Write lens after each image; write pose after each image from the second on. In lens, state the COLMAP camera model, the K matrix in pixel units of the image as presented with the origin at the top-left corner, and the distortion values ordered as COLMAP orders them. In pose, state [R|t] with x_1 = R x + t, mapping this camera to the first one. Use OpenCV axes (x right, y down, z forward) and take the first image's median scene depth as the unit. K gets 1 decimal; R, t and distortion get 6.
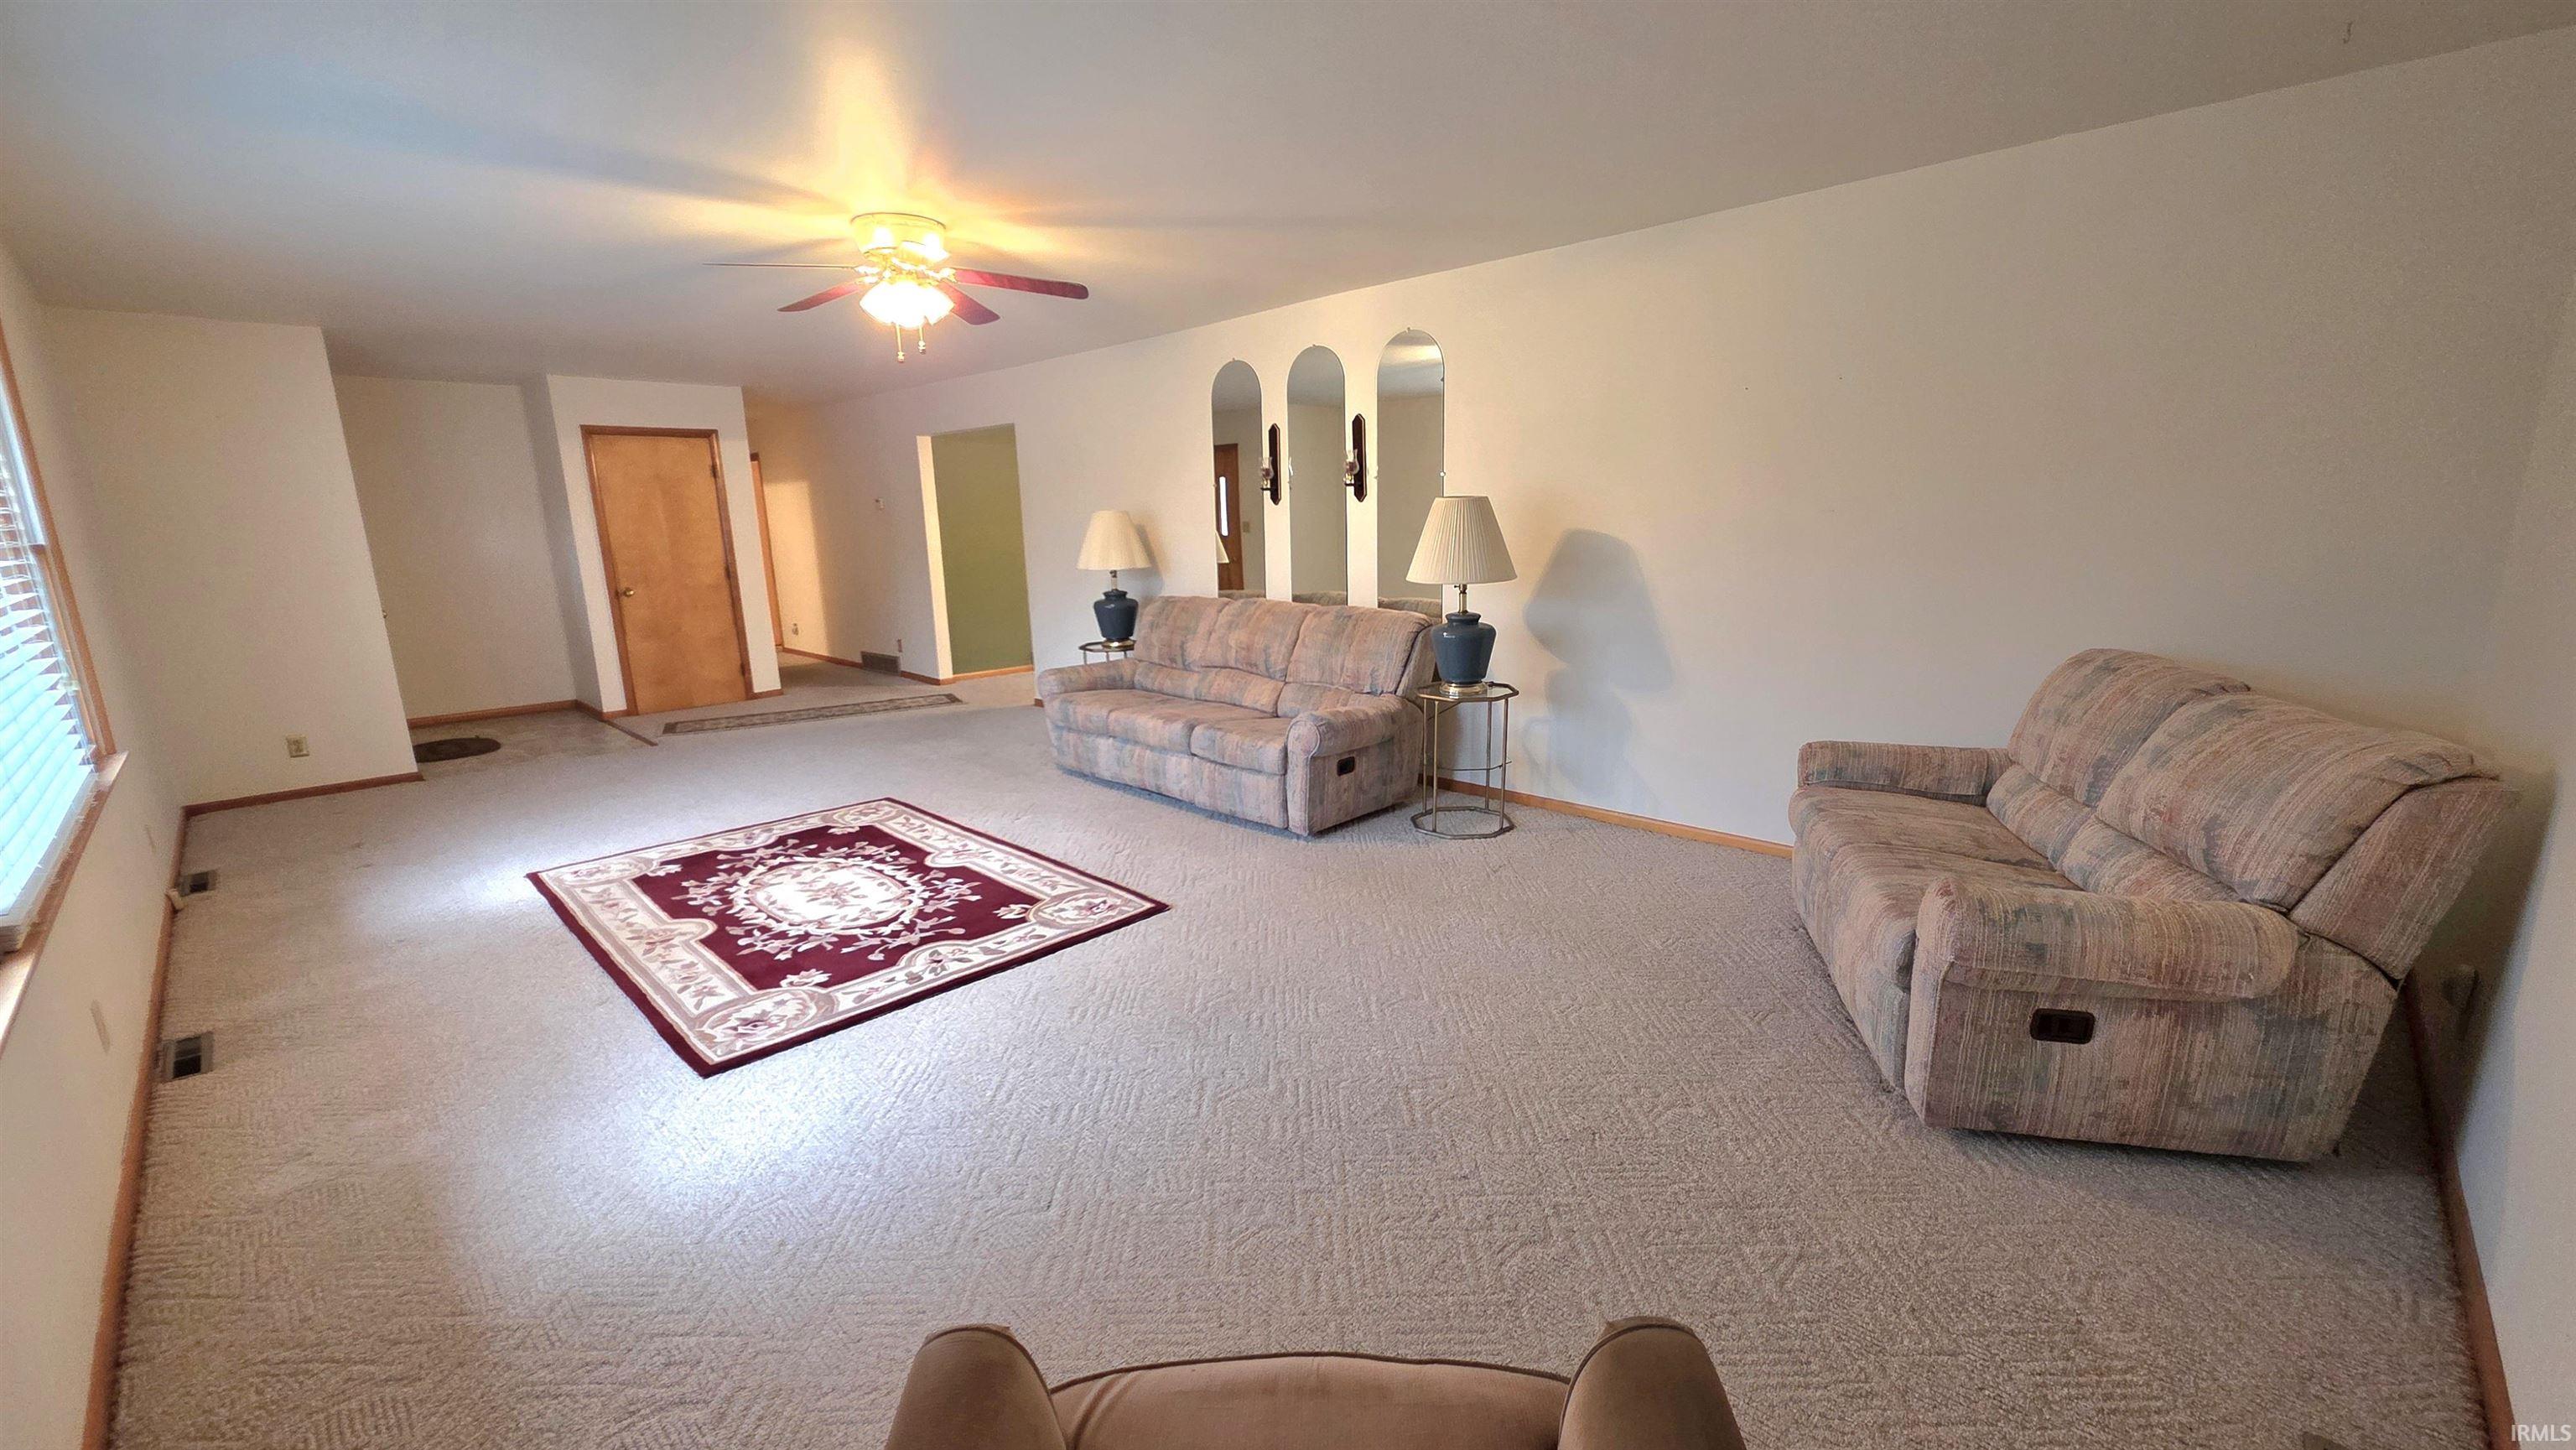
lens RADIAL K [[1017.3, 0, 1306.4], [0, 1017.3, 731.0], [0, 0, 1]] dist [0.010519, 0.000685]
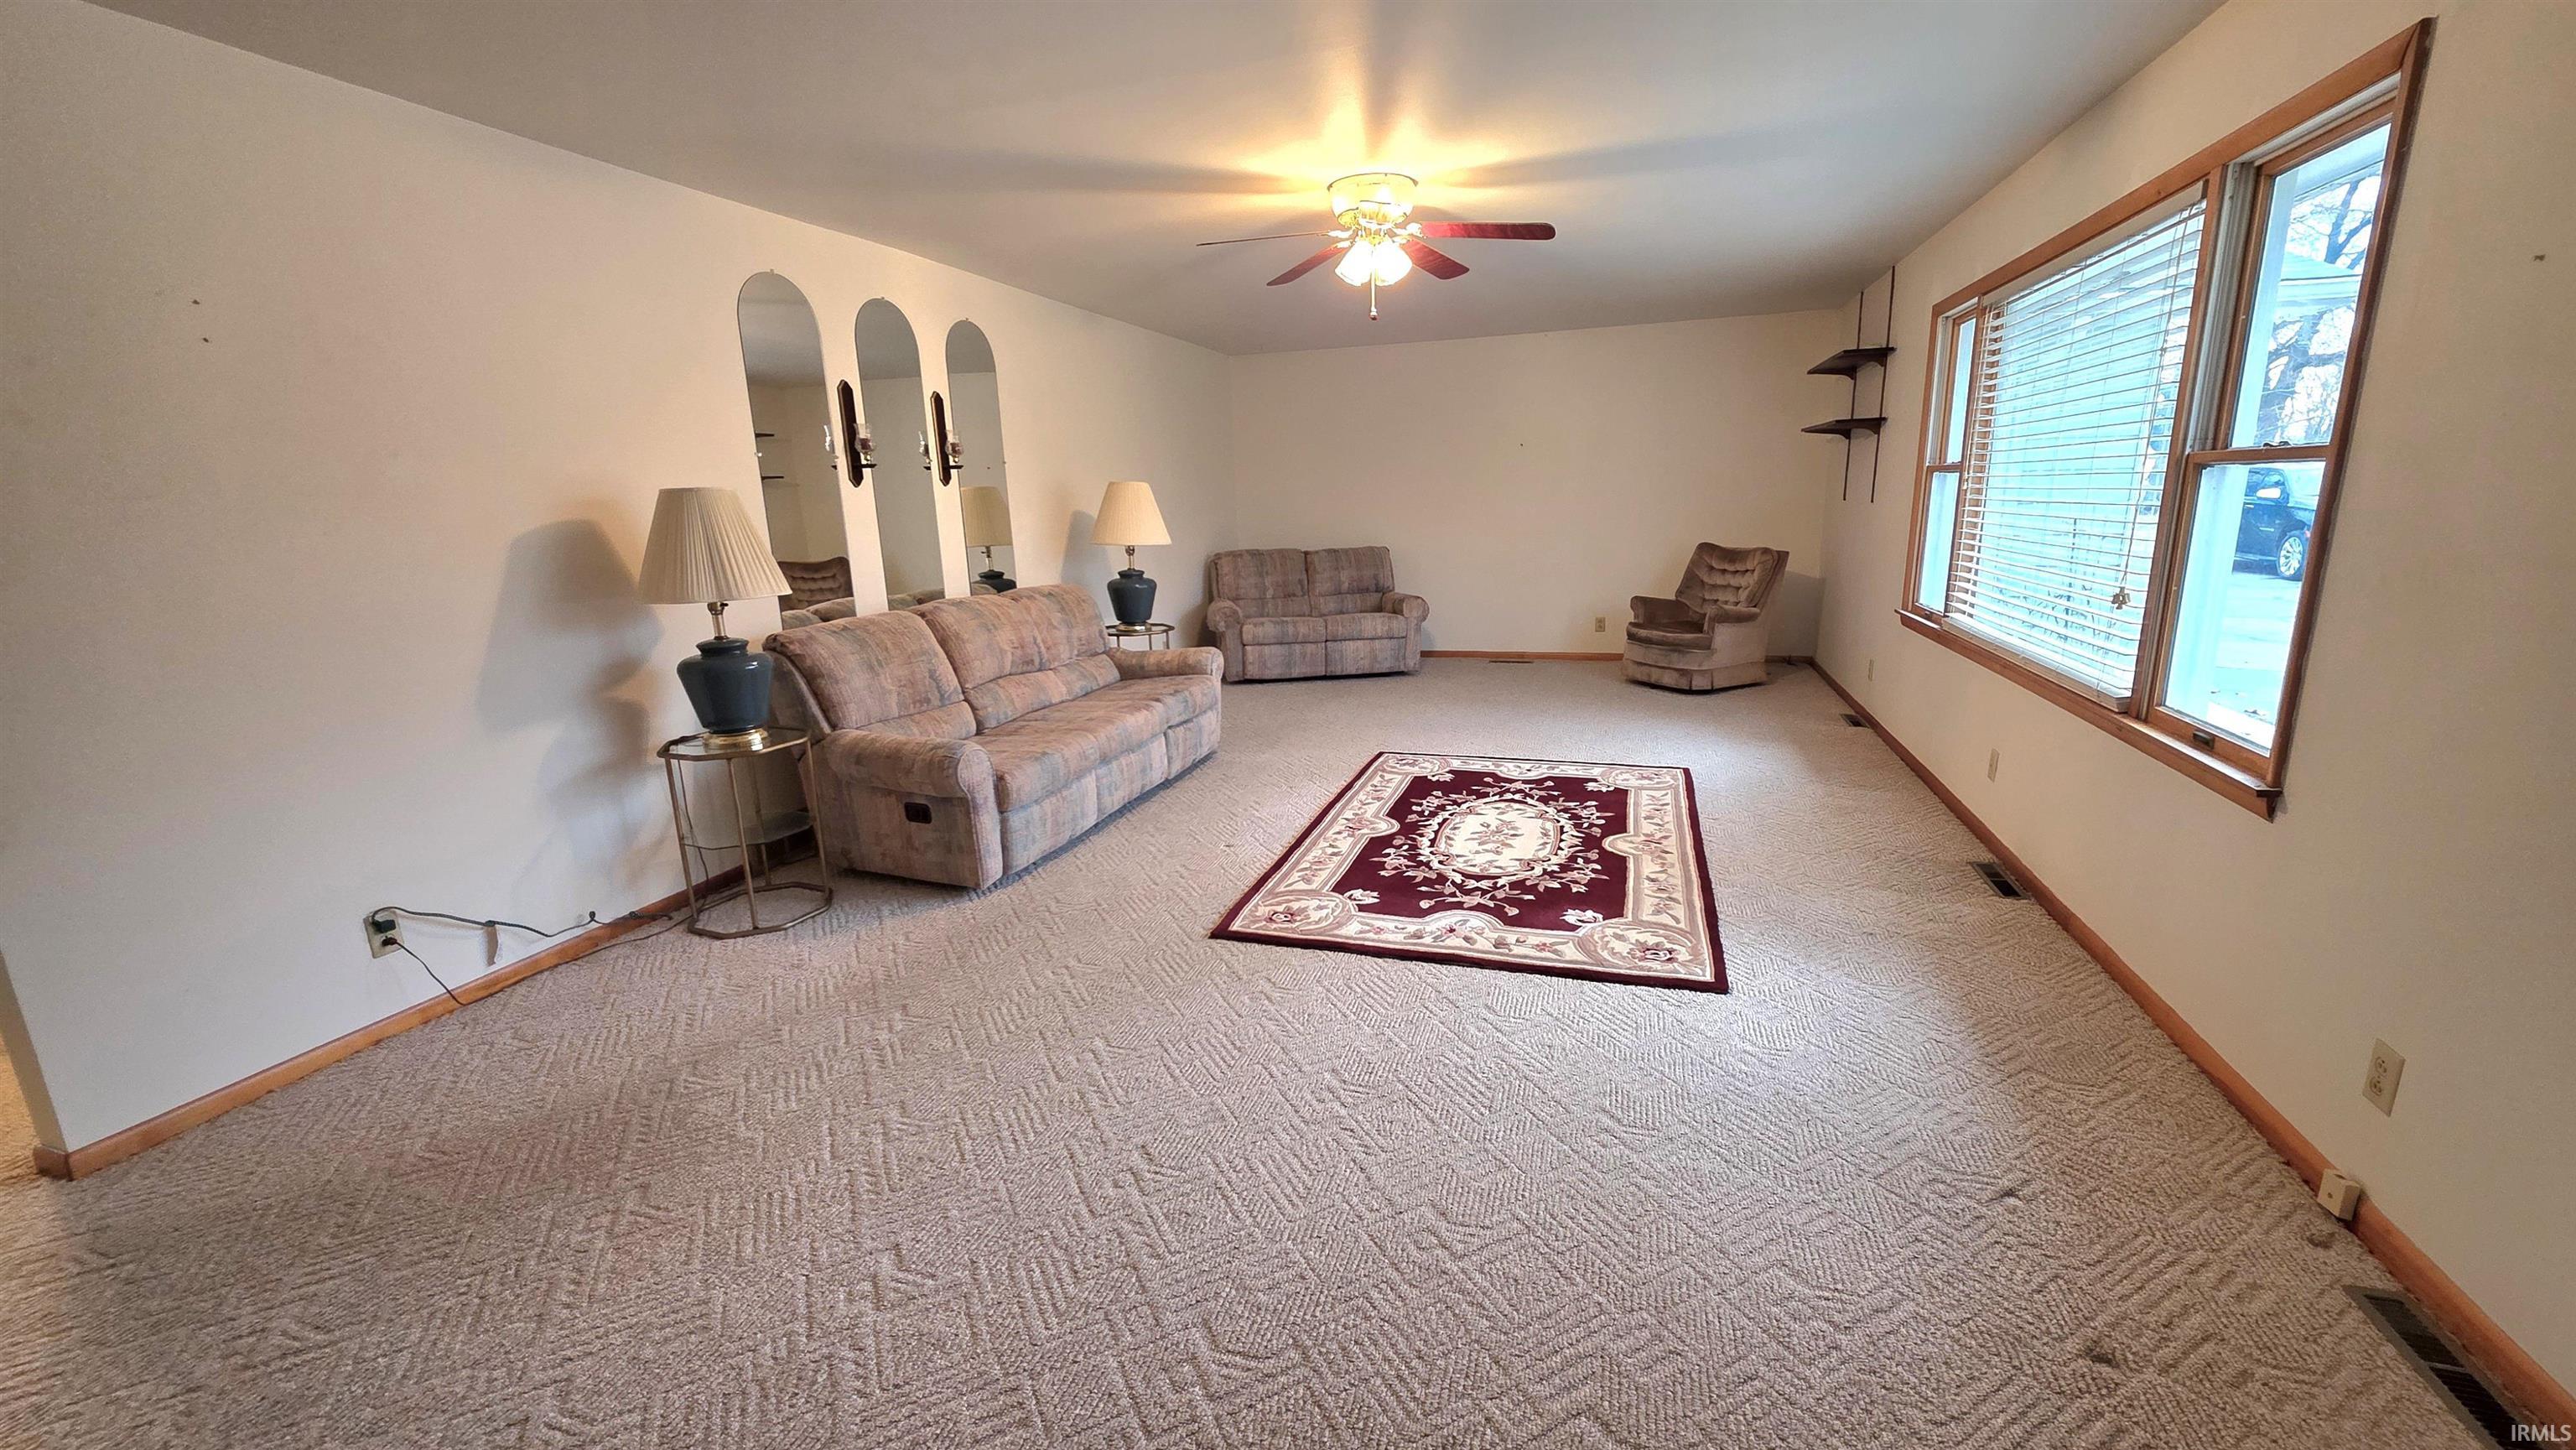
lens RADIAL K [[1017.3, 0, 1301.4], [0, 1017.3, 729.4], [0, 0, 1]] dist [0.010519, 0.000685]
pose [[-0.442904, -0.161793, 0.881850, -1.243671], [0.232080, 0.929370, 0.287072, -0.275305], [-0.866011, 0.331805, -0.374073, 1.491607]]
